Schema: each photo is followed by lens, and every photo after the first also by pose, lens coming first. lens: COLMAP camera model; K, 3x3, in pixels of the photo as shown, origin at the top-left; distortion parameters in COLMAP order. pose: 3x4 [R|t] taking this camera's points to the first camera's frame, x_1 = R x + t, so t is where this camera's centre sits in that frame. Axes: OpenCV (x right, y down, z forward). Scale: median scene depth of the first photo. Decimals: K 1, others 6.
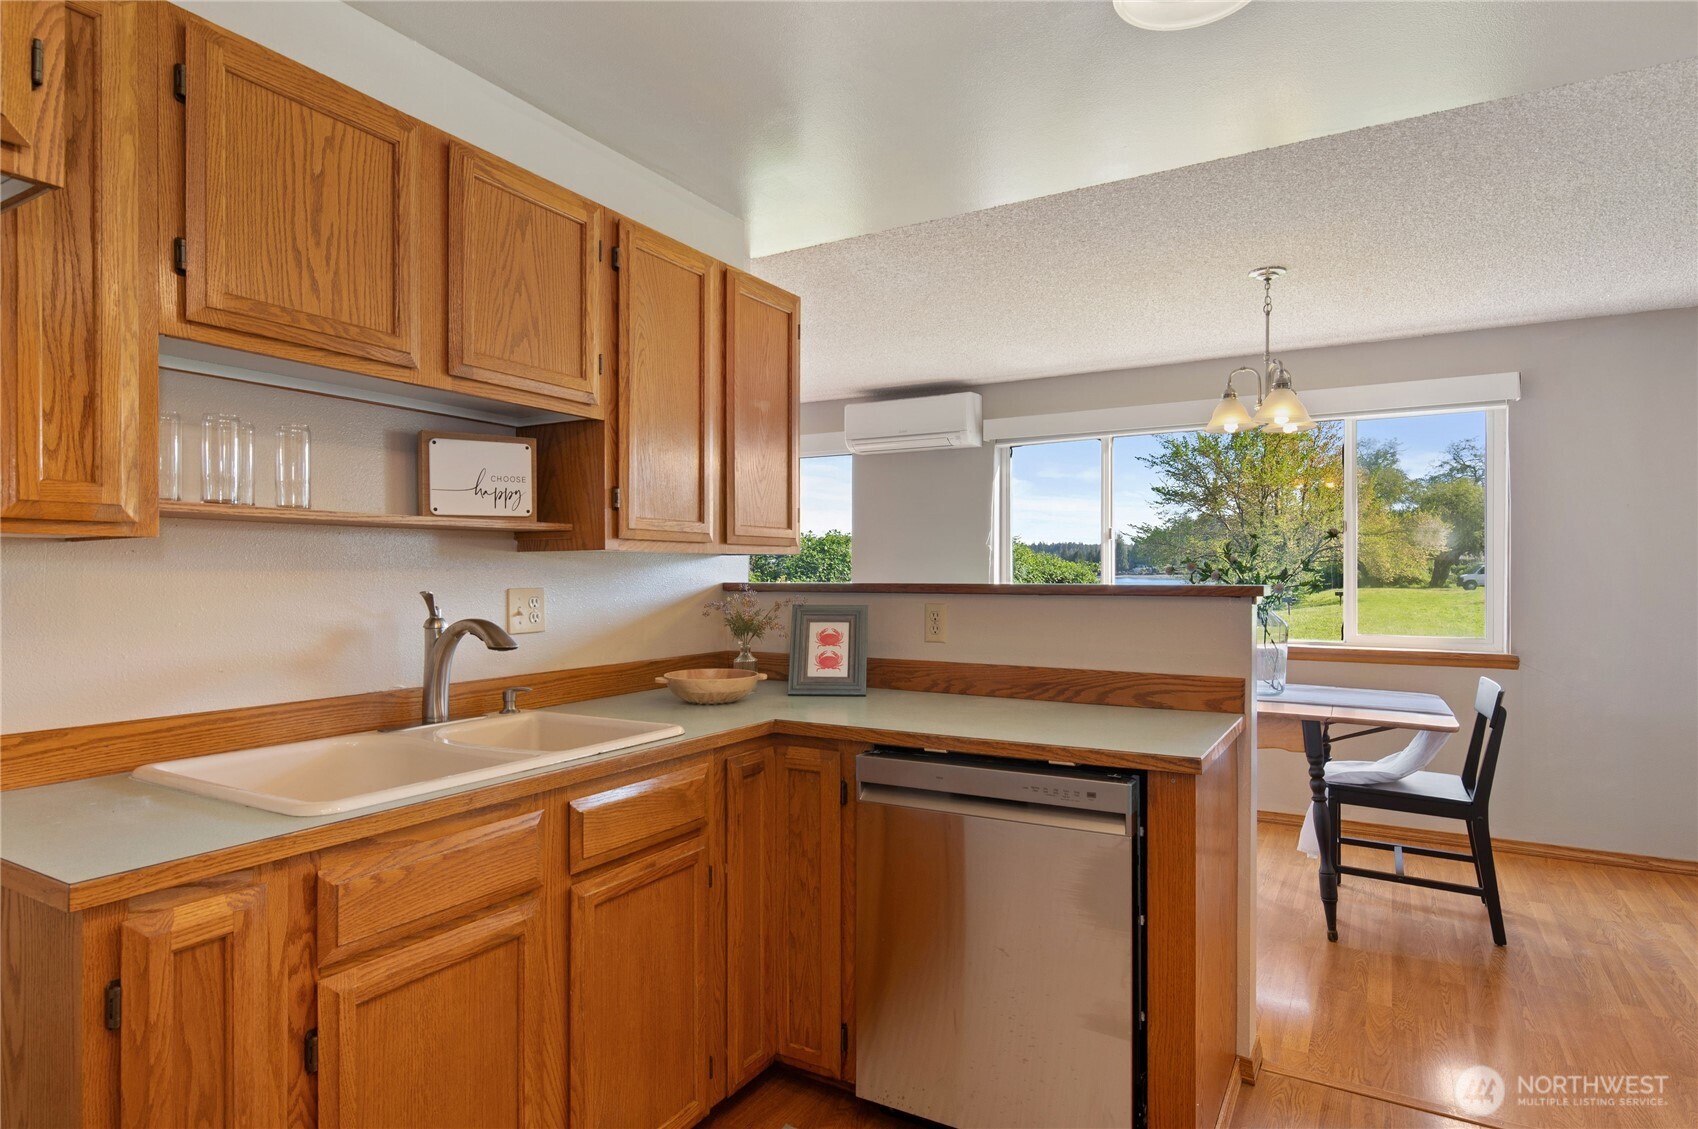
lens RADIAL K [[926.2, 0, 850.9], [0, 926.2, 574.4], [0, 0, 1]] dist [-0.000339, -0.001318]
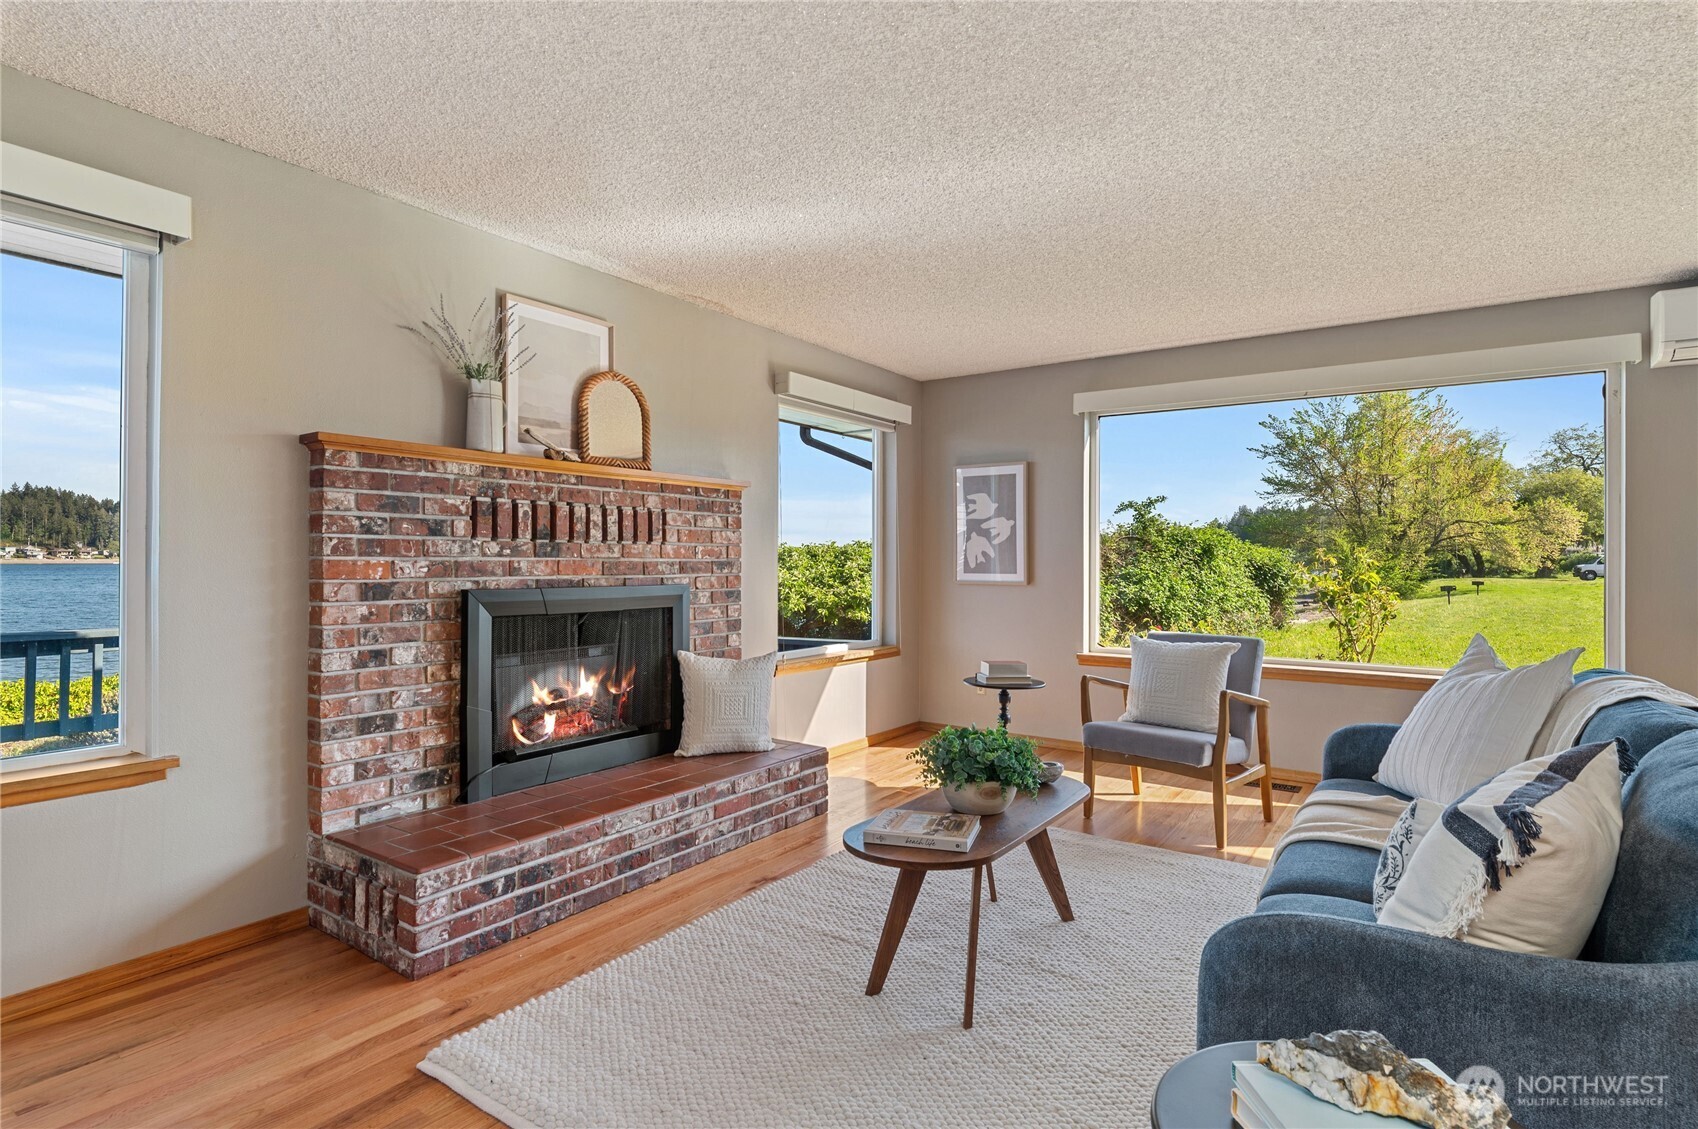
lens RADIAL K [[857.6, 0, 846.1], [0, 857.6, 555.9], [0, 0, 1]] dist [-0.003743, -0.000845]
pose [[0.996601, 0.002535, -0.082341, -1.382701], [-0.003307, 0.999952, -0.009248, 0.050512], [0.082313, 0.009489, 0.996561, 0.799448]]
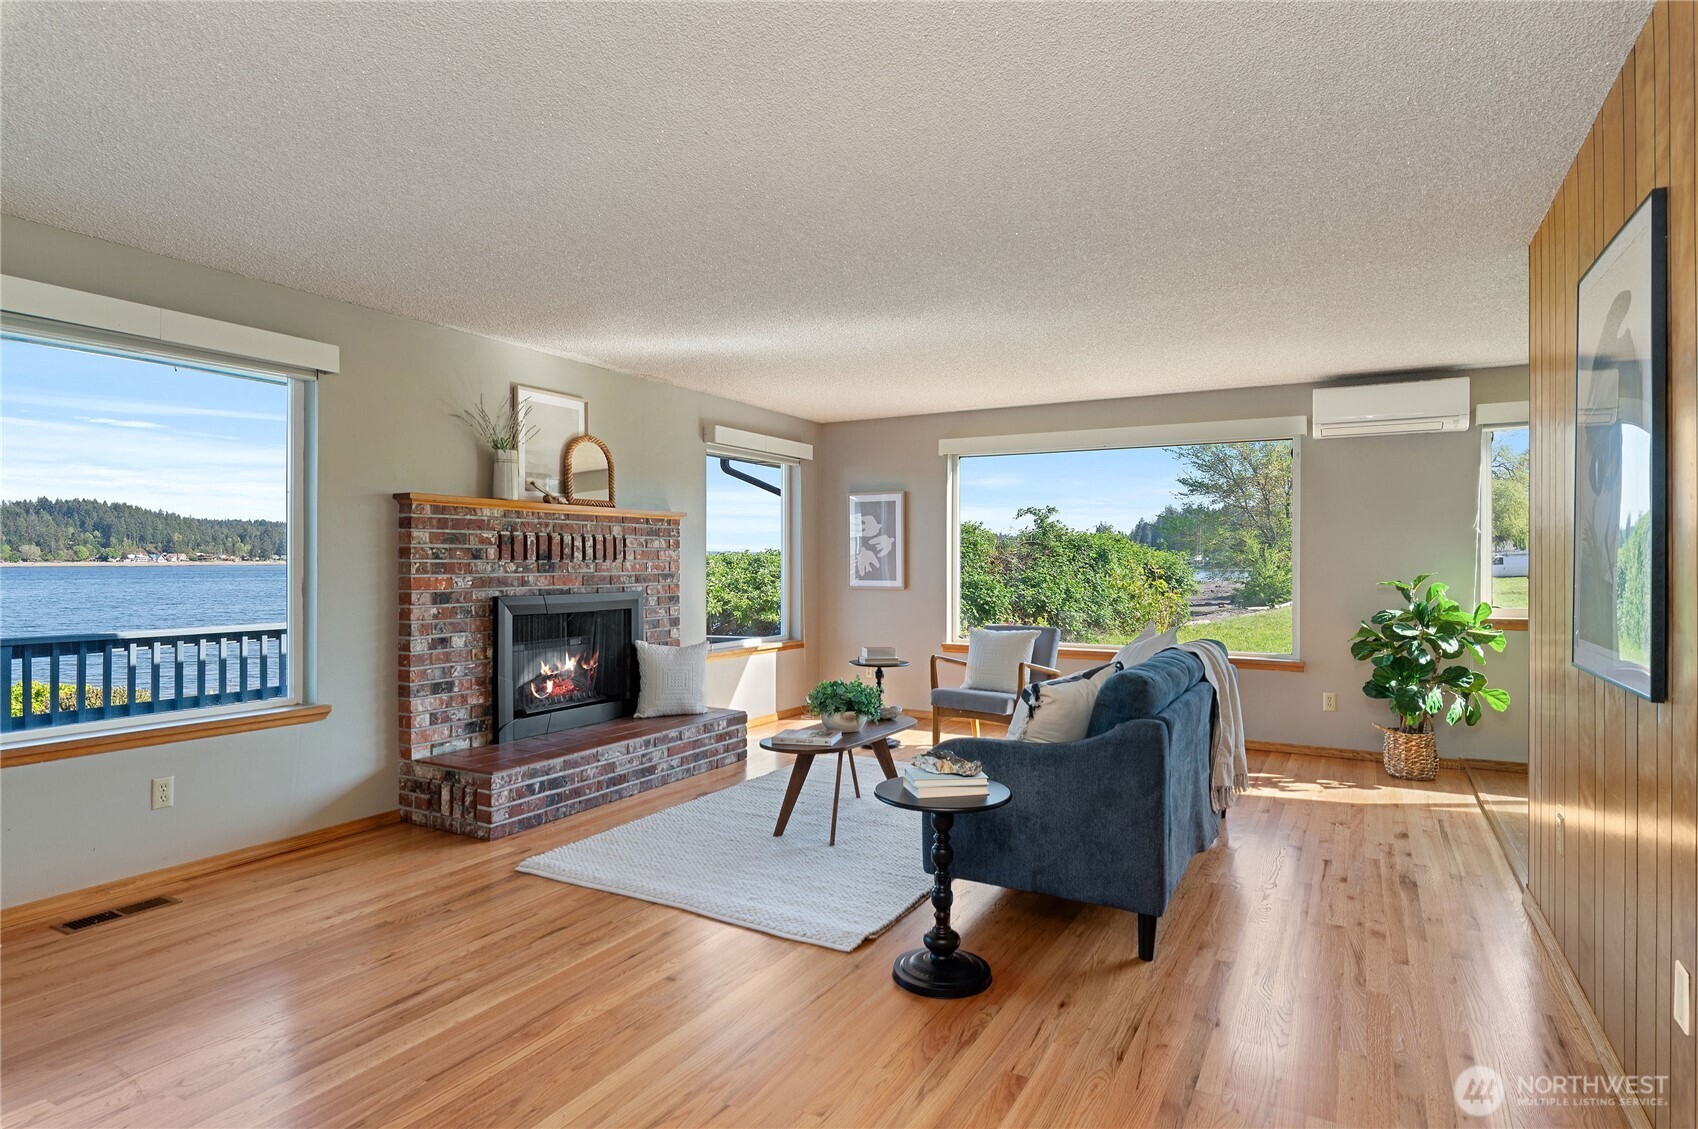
lens RADIAL K [[920.6, 0, 843.1], [0, 920.6, 562.7], [0, 0, 1]] dist [-0.003185, -0.000603]
pose [[0.999954, 0.000143, 0.009586, -1.321900], [-0.000112, 0.999994, -0.003320, 0.023499], [-0.009586, 0.003319, 0.999949, -0.000392]]
